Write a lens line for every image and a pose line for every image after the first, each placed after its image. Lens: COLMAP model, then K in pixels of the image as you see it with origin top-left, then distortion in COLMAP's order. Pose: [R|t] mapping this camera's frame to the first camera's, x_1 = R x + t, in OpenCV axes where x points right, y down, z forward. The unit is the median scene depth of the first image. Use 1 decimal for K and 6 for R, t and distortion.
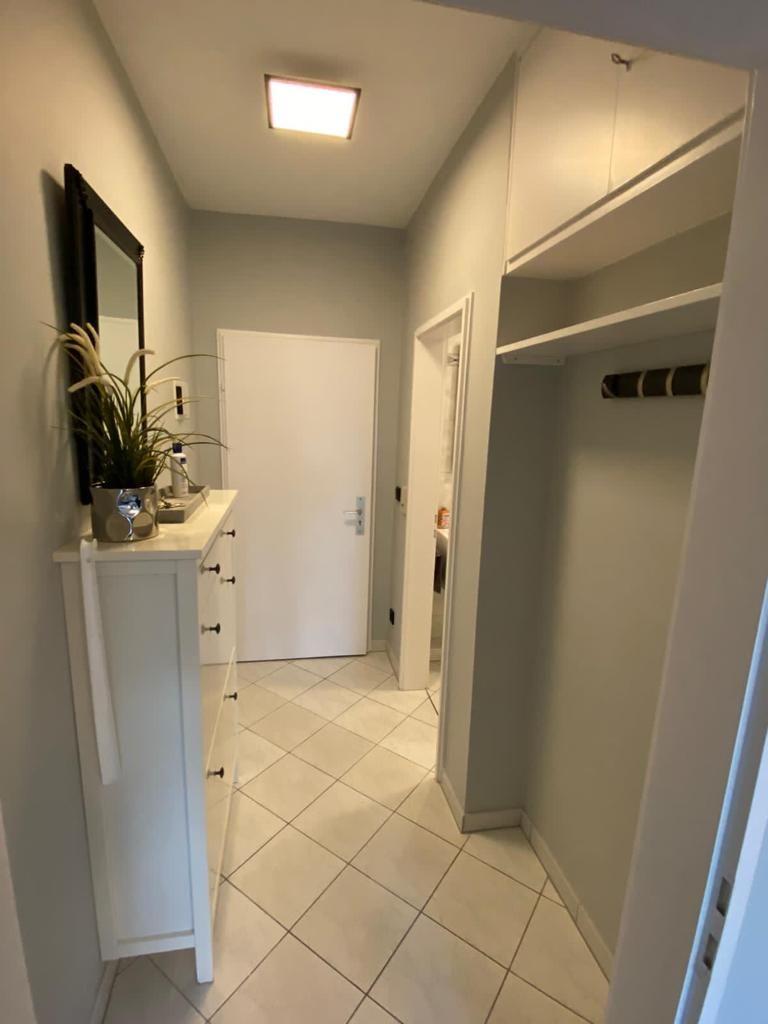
lens RADIAL K [[482.8, 0, 384.0], [0, 482.8, 512.0], [0, 0, 1]] dist [-0.001241, -0.000270]
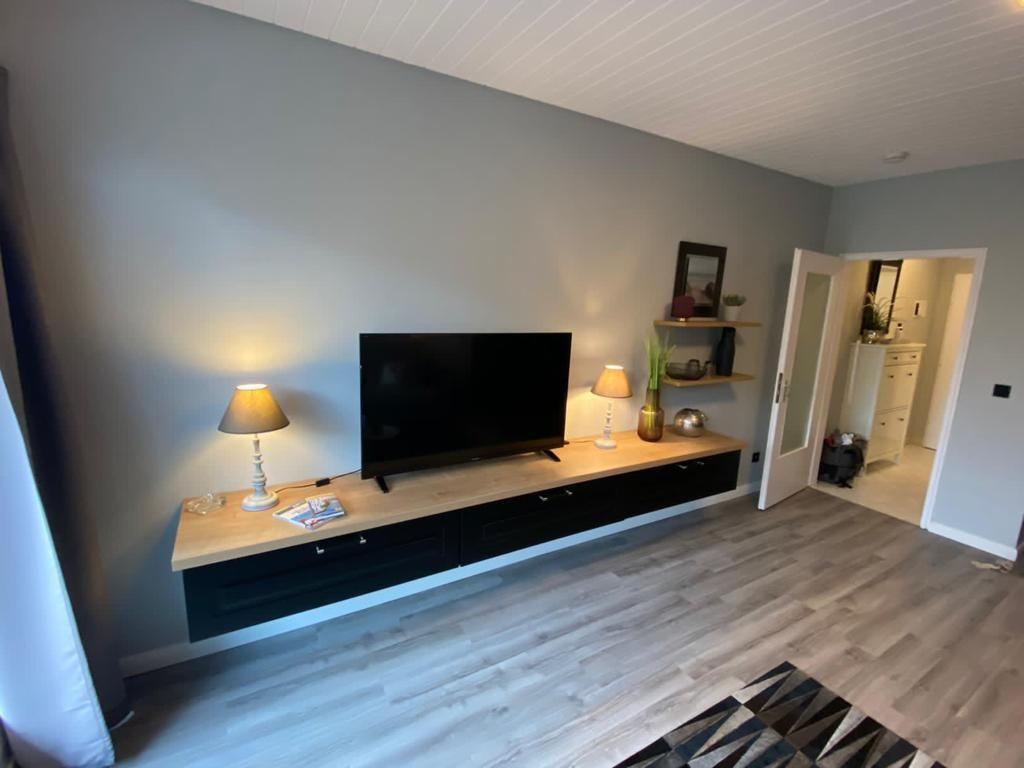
lens RADIAL K [[482.8, 0, 512.0], [0, 482.8, 384.0], [0, 0, 1]] dist [-0.001241, -0.000270]
pose [[0.341885, 0.150138, -0.927671, 2.303918], [-0.212651, 0.973909, 0.079250, 0.722042], [0.915365, 0.170176, 0.364892, -3.236532]]
